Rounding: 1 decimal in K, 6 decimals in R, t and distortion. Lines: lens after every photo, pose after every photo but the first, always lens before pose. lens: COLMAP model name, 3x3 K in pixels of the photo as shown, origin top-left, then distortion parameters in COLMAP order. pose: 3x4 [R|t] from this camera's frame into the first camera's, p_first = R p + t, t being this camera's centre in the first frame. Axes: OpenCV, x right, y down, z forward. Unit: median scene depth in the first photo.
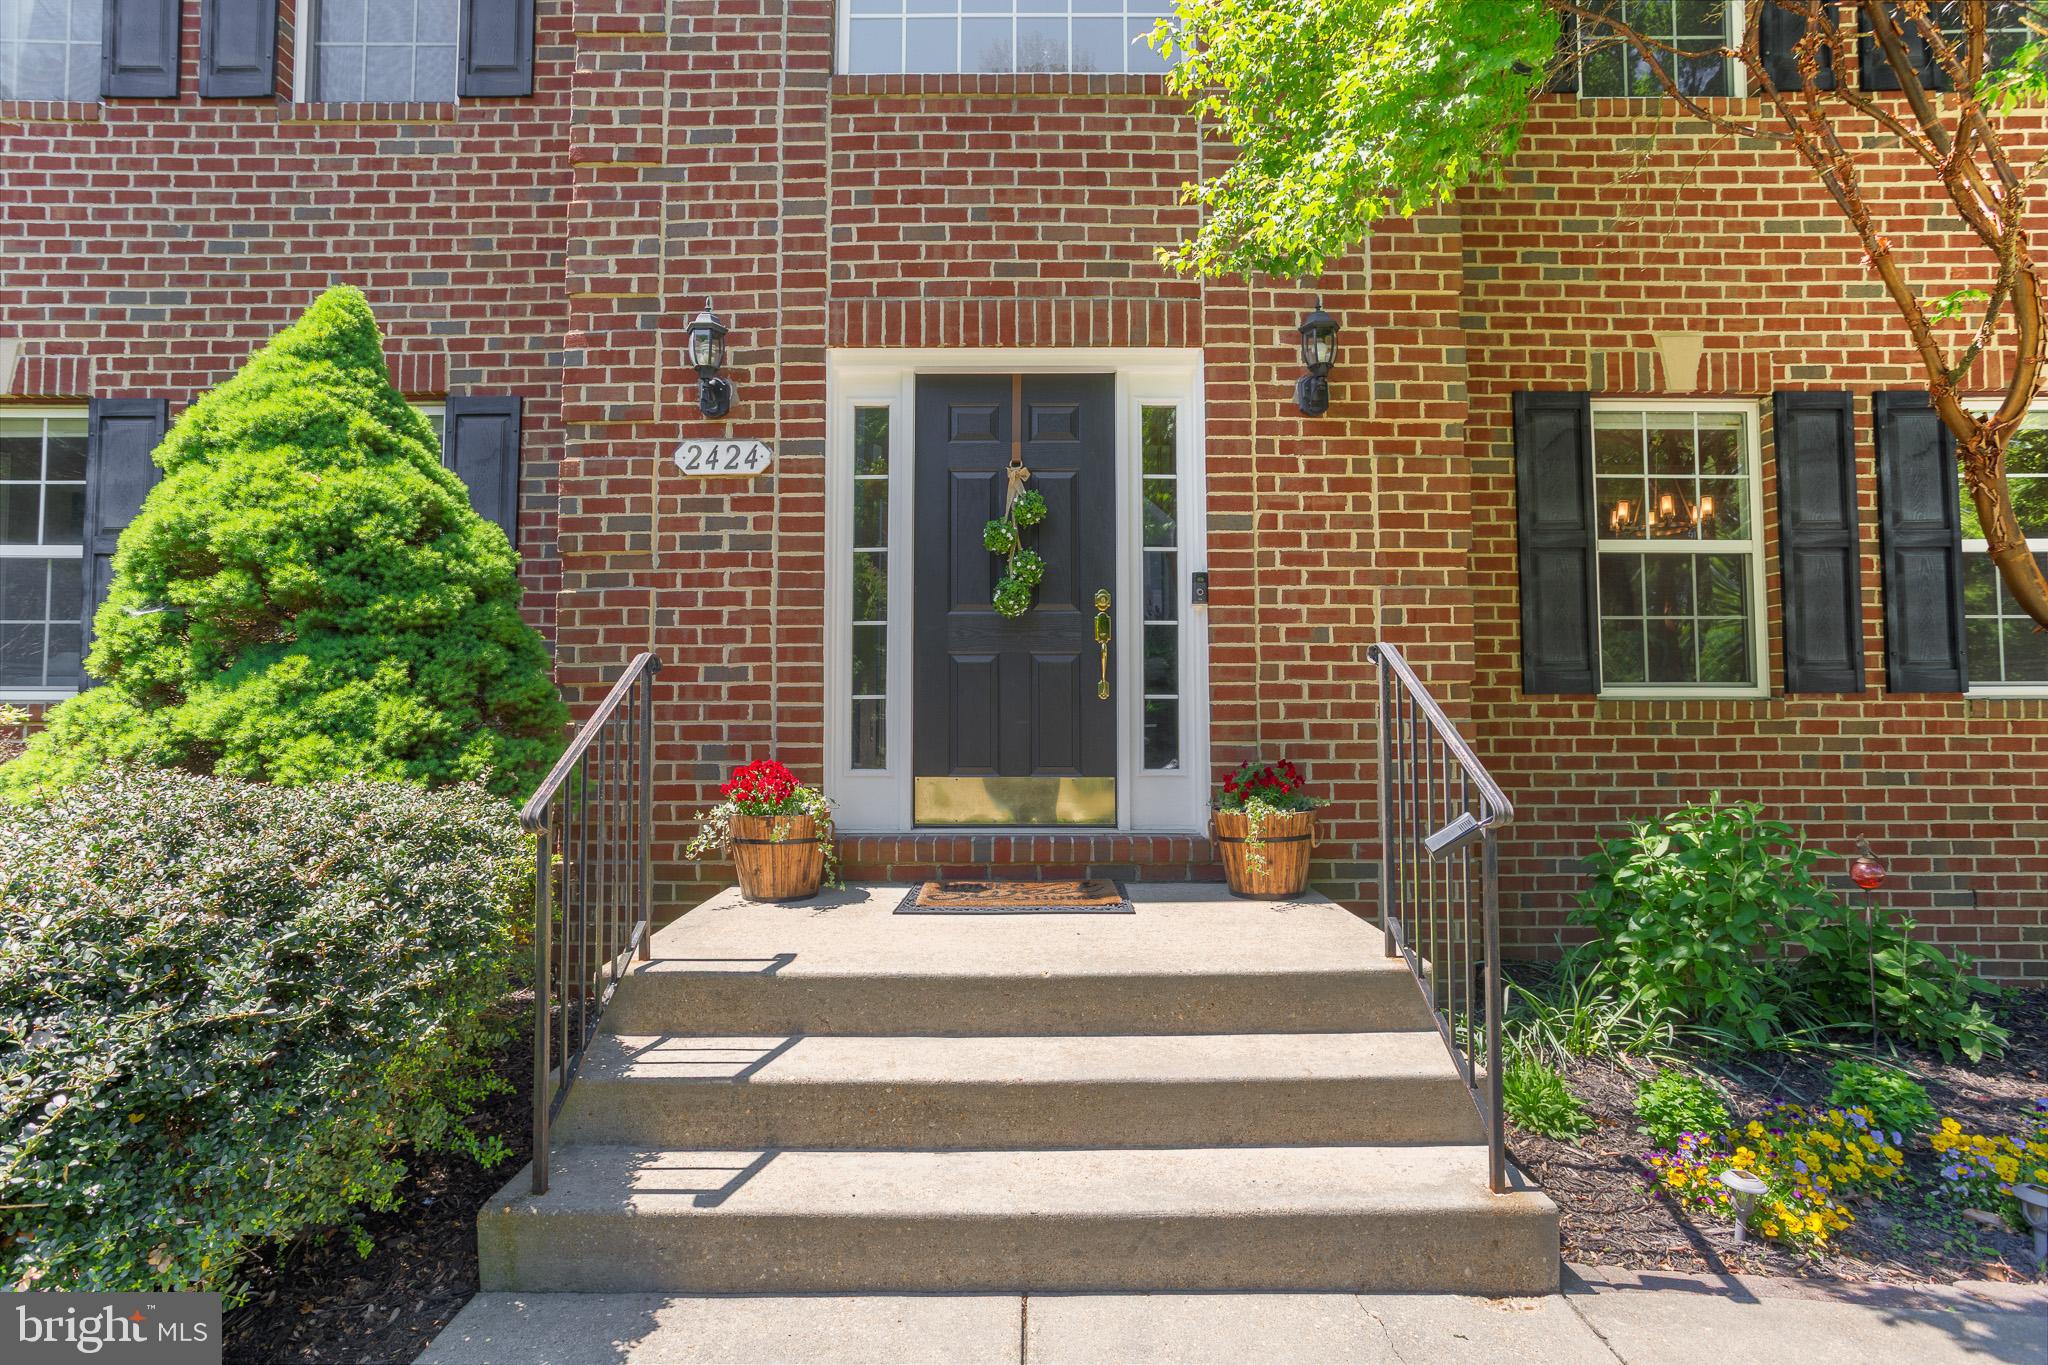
lens RADIAL K [[1000.4, 0, 1020.8], [0, 1000.4, 674.9], [0, 0, 1]] dist [-0.030182, 0.018808]
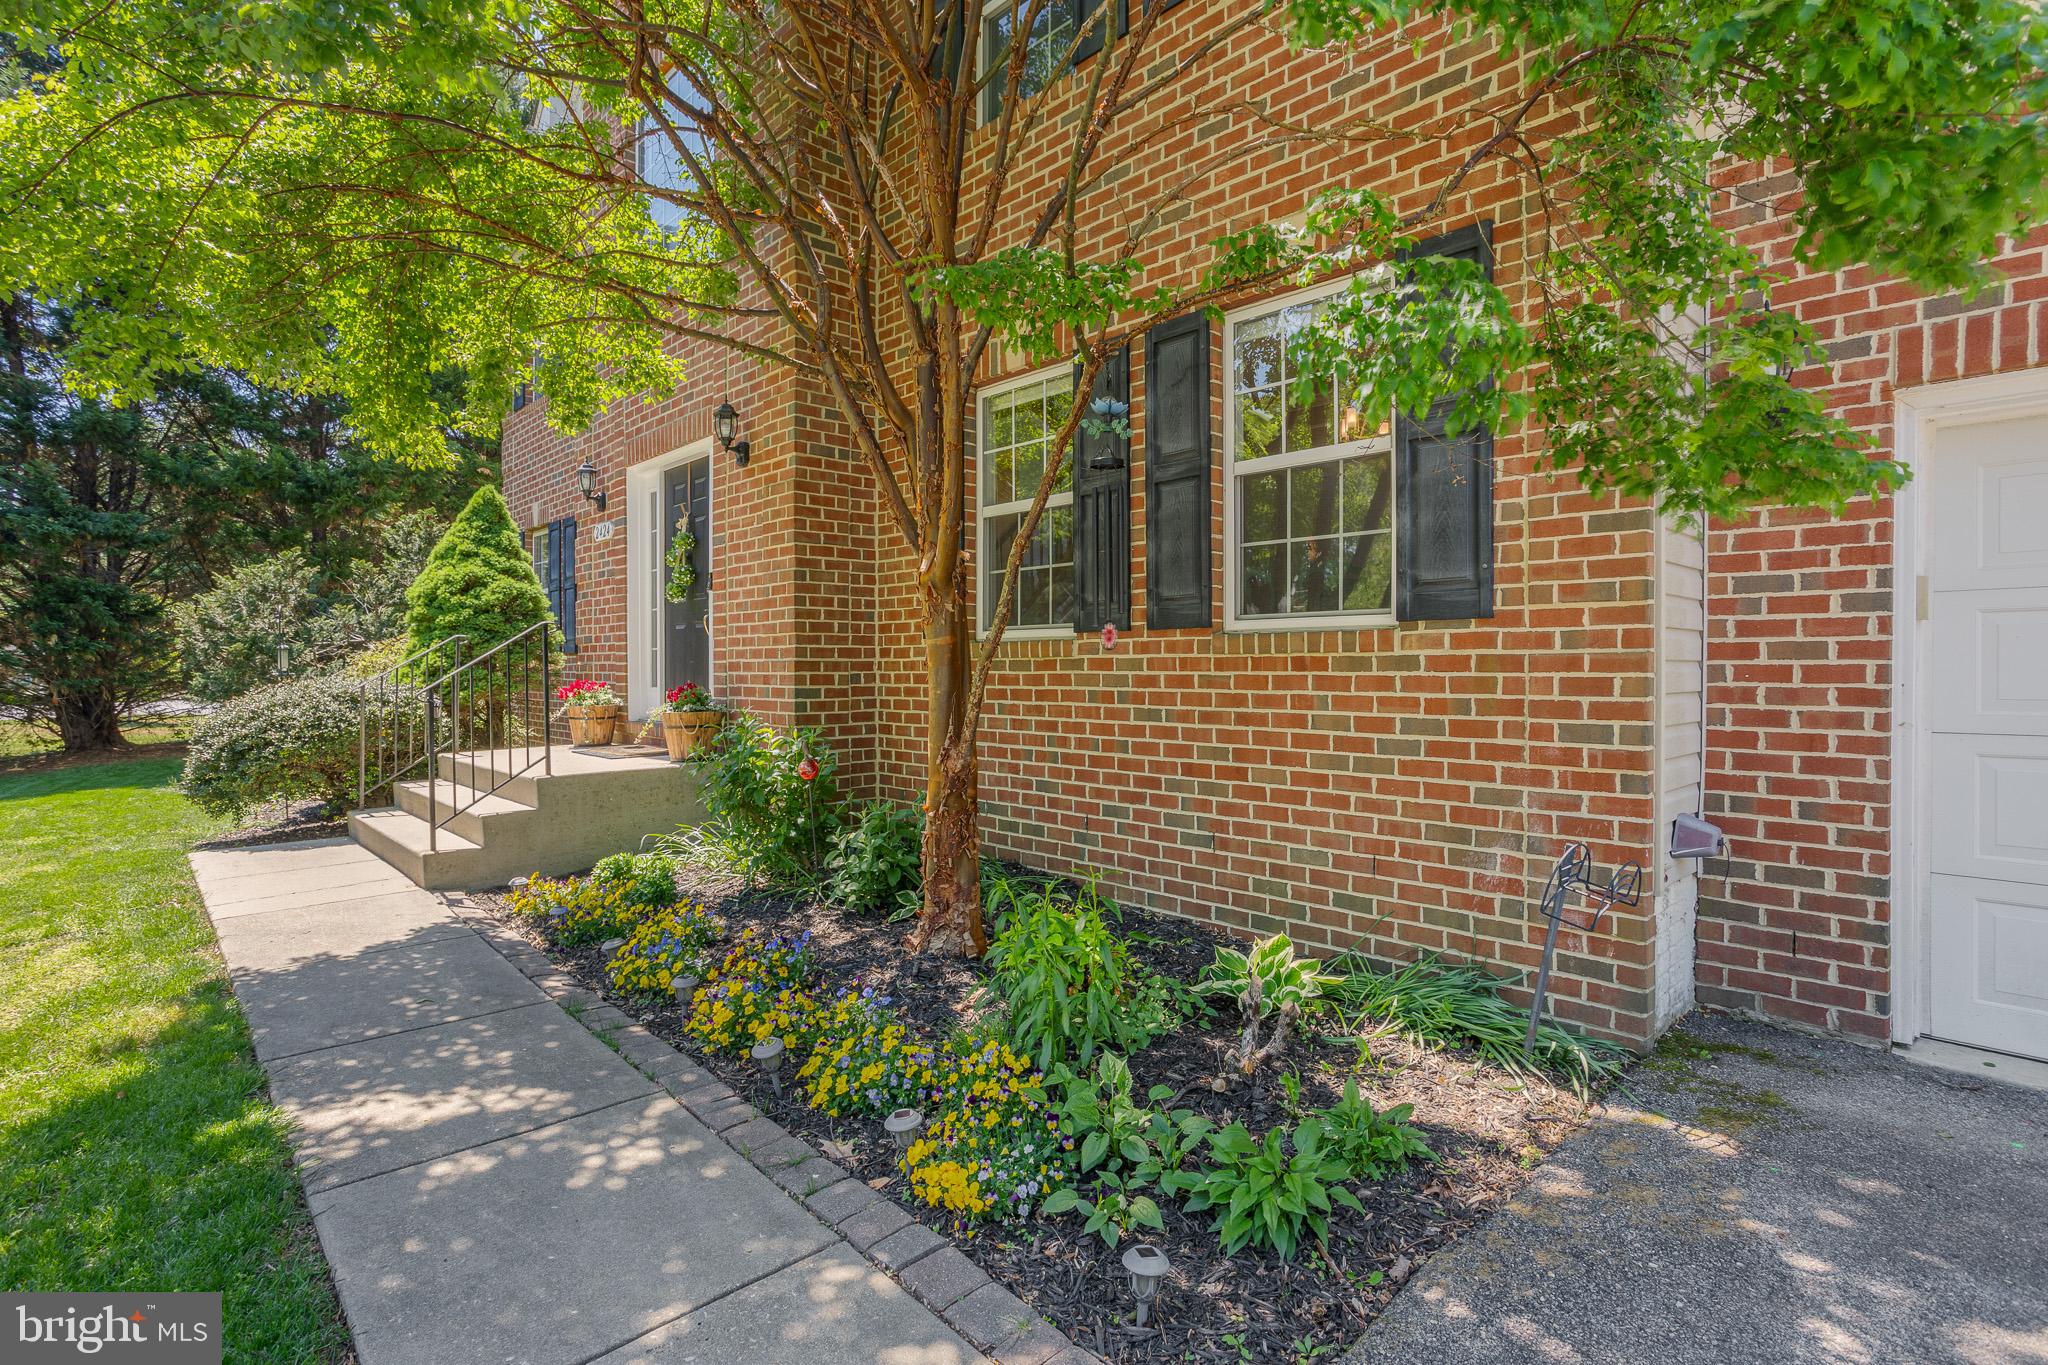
lens RADIAL K [[1000.4, 0, 1009.0], [0, 1000.4, 684.6], [0, 0, 1]] dist [-0.030182, 0.018808]
pose [[0.672429, 0.013374, -0.740041, 1.534725], [0.038497, 0.997852, 0.053012, 0.014282], [0.739160, -0.064136, 0.670470, 0.208661]]
